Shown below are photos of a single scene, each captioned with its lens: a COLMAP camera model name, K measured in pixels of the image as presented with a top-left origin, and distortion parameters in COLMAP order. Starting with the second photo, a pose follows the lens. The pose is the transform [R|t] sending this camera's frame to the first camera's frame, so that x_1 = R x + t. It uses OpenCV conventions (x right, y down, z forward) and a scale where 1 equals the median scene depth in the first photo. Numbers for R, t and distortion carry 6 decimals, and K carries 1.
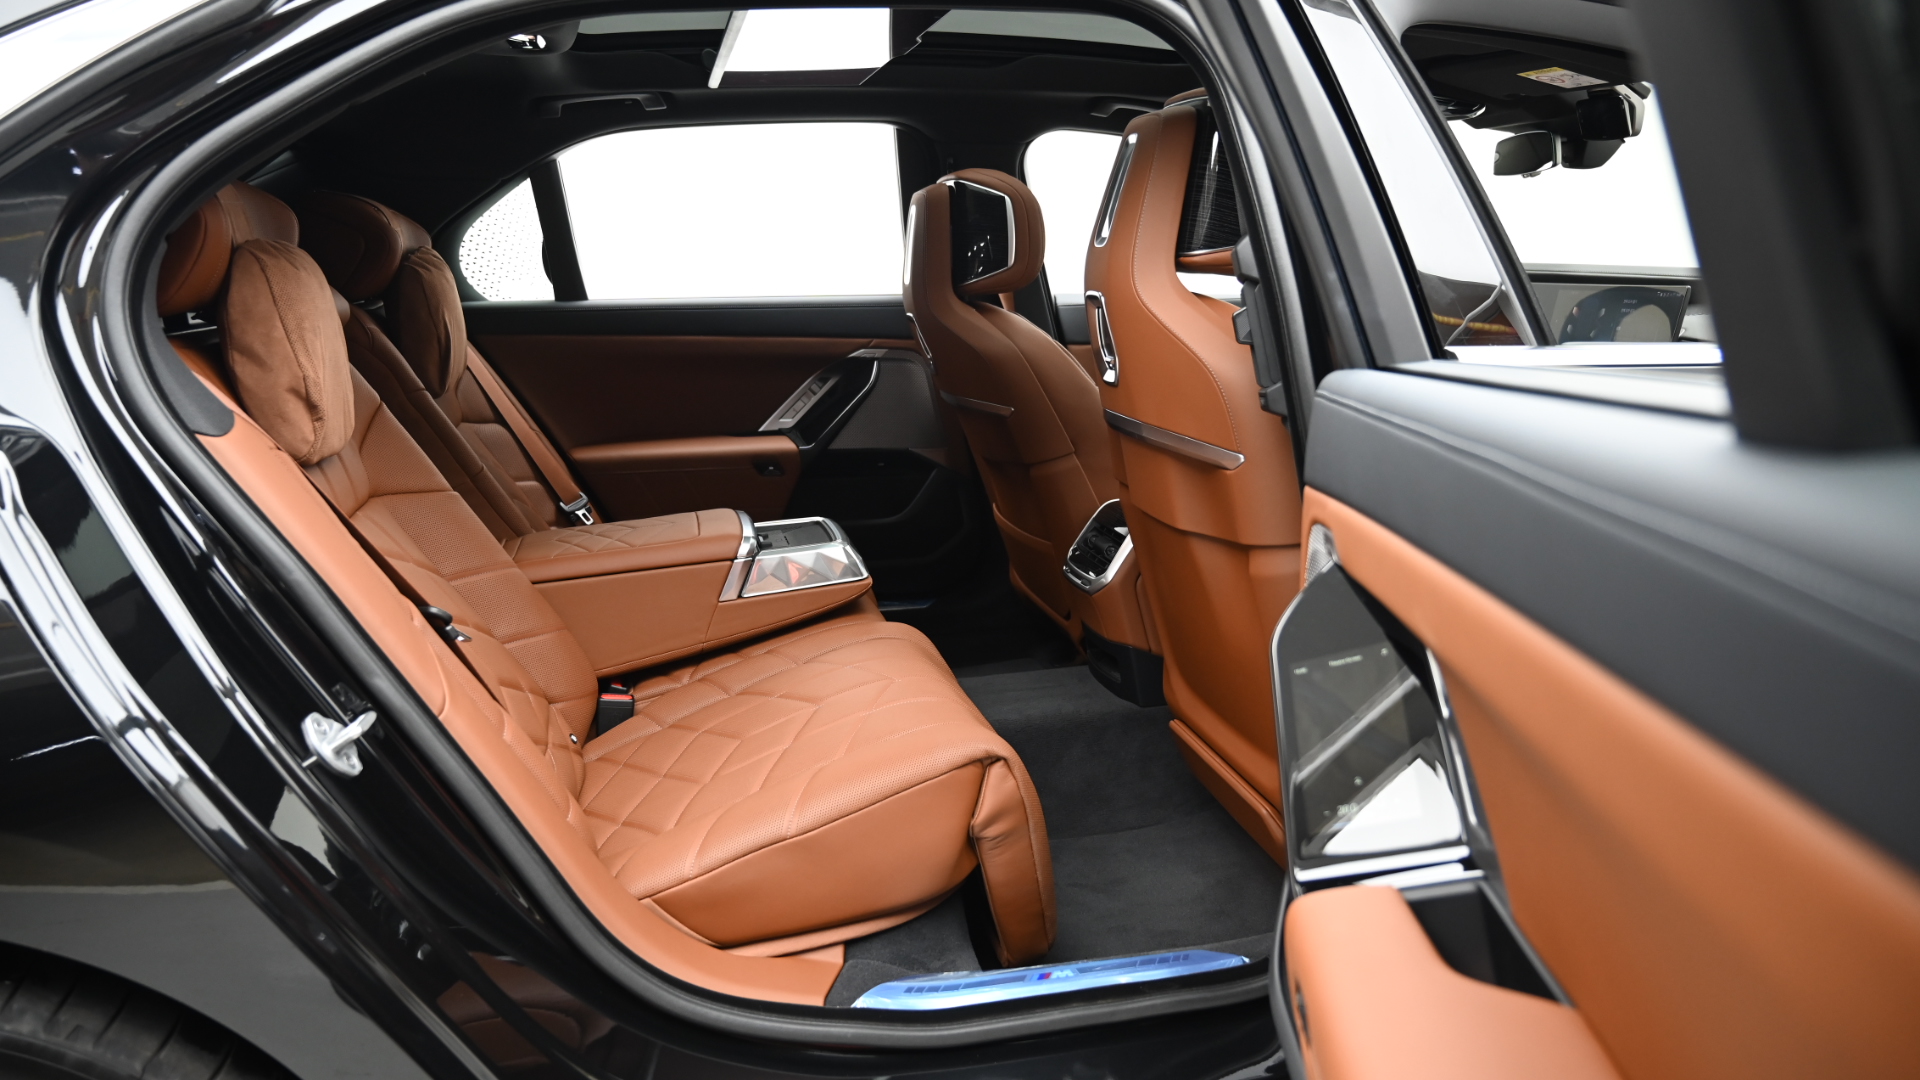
lens RADIAL K [[1349.0, 0, 960.0], [0, 1349.0, 540.0], [0, 0, 1]] dist [-0.001285, 0.000159]
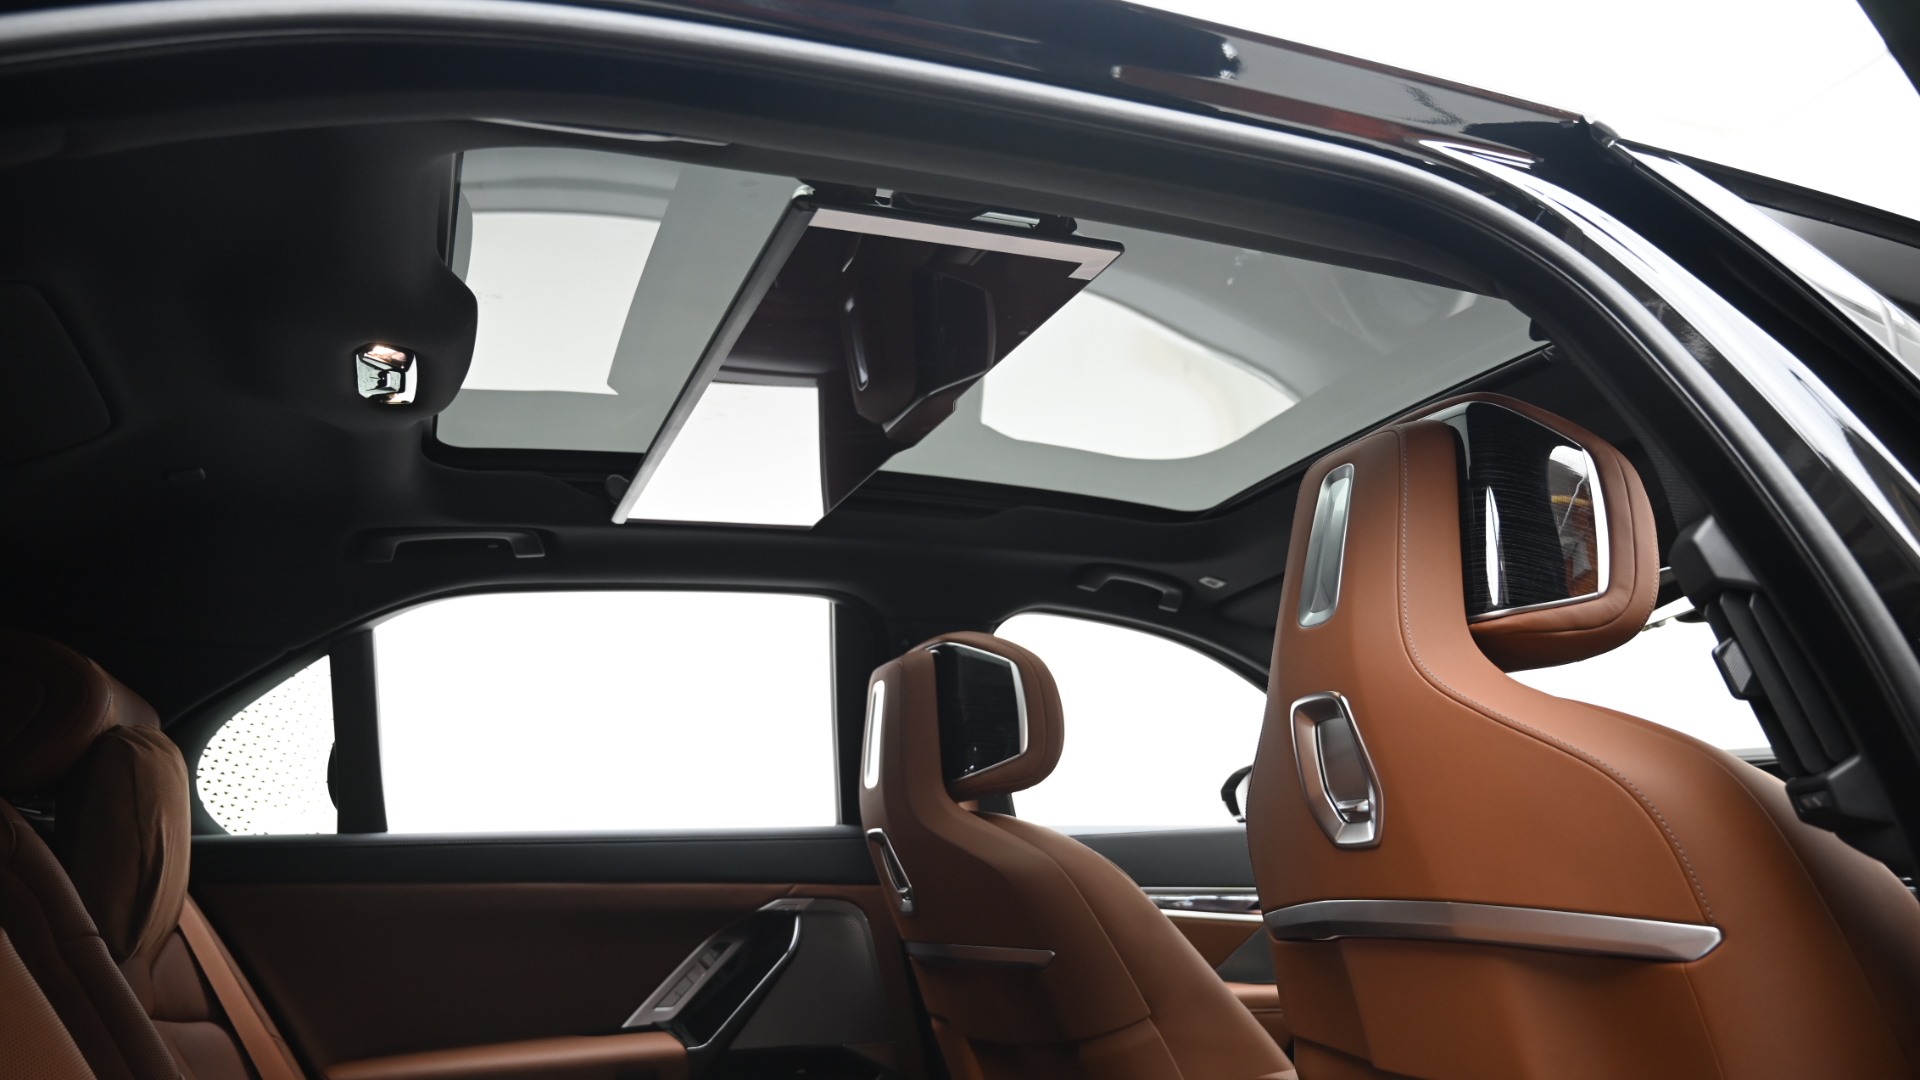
lens RADIAL K [[1313.3, 0, 960.0], [0, 1313.3, 540.0], [0, 0, 1]] dist [-0.000035, 0.002909]
pose [[0.984053, 0.018832, 0.176877, -0.110902], [0.063780, 0.890904, -0.449691, 0.009689], [-0.166049, 0.453801, 0.875495, 0.299762]]
